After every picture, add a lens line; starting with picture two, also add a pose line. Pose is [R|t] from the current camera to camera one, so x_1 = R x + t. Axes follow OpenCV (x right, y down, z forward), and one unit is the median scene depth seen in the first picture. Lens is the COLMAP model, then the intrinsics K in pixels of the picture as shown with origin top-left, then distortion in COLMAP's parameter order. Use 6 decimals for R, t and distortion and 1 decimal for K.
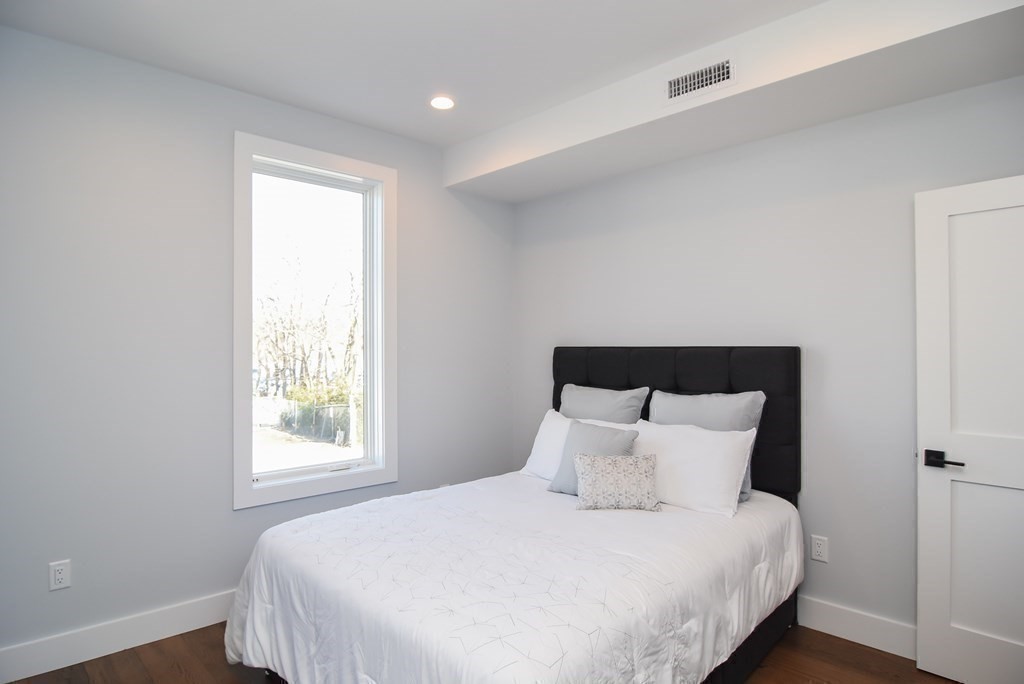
lens RADIAL K [[549.6, 0, 515.7], [0, 549.6, 341.0], [0, 0, 1]] dist [-0.009945, -0.008382]
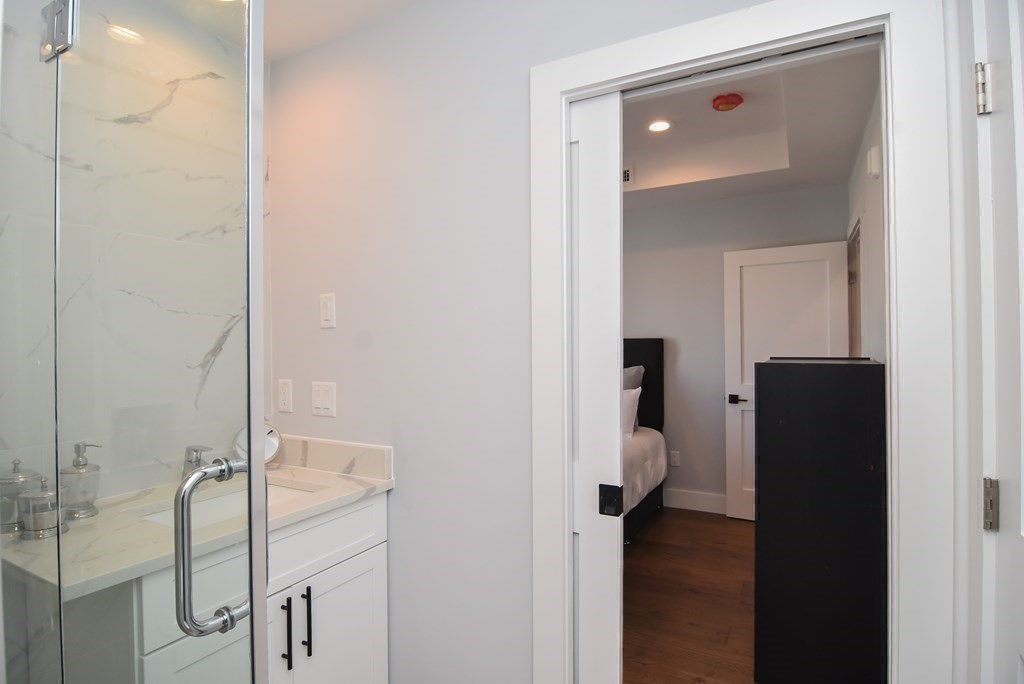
lens RADIAL K [[549.6, 0, 518.0], [0, 549.6, 337.8], [0, 0, 1]] dist [-0.009945, -0.008382]
pose [[0.962990, -0.000649, 0.269537, -0.381187], [0.001524, 0.999994, -0.003034, 0.013520], [-0.269533, 0.003332, 0.962985, -0.520859]]
